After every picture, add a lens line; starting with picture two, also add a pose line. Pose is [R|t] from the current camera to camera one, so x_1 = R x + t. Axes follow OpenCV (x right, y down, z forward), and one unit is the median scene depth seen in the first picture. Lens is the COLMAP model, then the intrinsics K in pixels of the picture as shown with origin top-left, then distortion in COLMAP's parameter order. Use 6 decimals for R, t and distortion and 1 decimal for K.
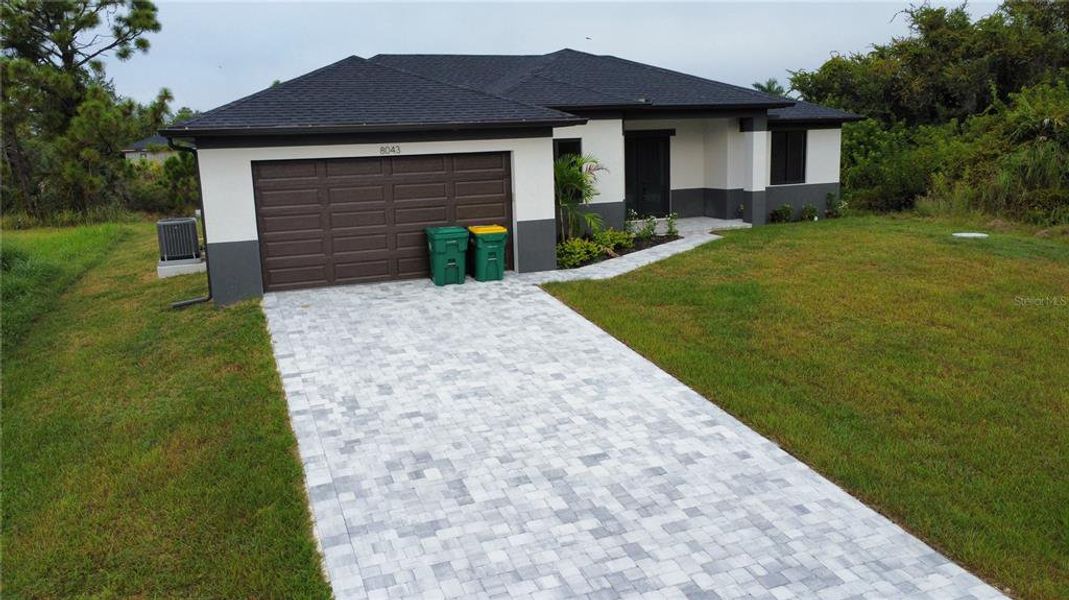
lens RADIAL K [[808.9, 0, 534.5], [0, 808.9, 300.0], [0, 0, 1]] dist [0.004992, -0.001691]
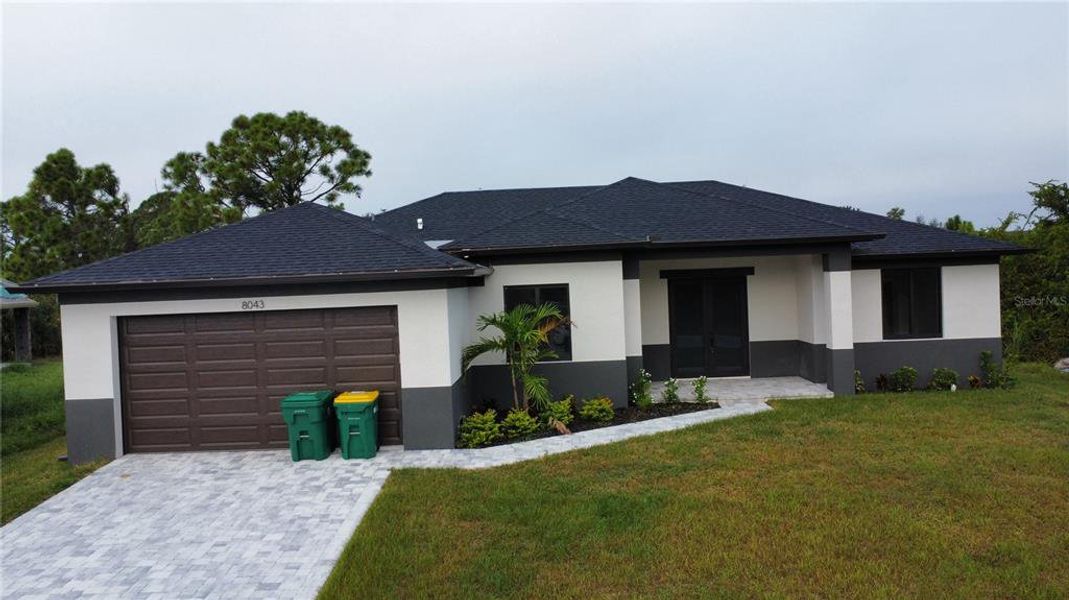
lens RADIAL K [[808.9, 0, 534.5], [0, 808.9, 300.0], [0, 0, 1]] dist [0.004992, -0.001691]
pose [[0.916805, 0.009297, -0.399228, 0.323200], [-0.067311, 0.989023, -0.131543, -0.063766], [0.393622, 0.147472, 0.907366, 0.207147]]
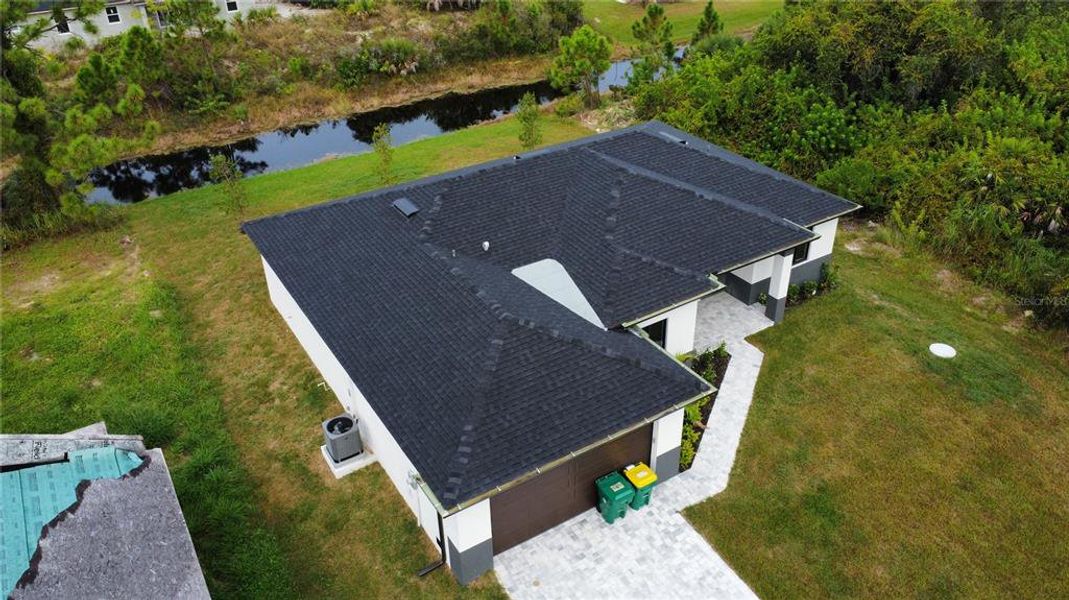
lens RADIAL K [[808.9, 0, 534.5], [0, 808.9, 300.0], [0, 0, 1]] dist [0.004992, -0.001691]
pose [[0.981484, -0.082878, 0.172687, -0.307323], [0.016892, 0.935485, 0.352962, -0.583402], [-0.190799, -0.343509, 0.919563, -0.049403]]
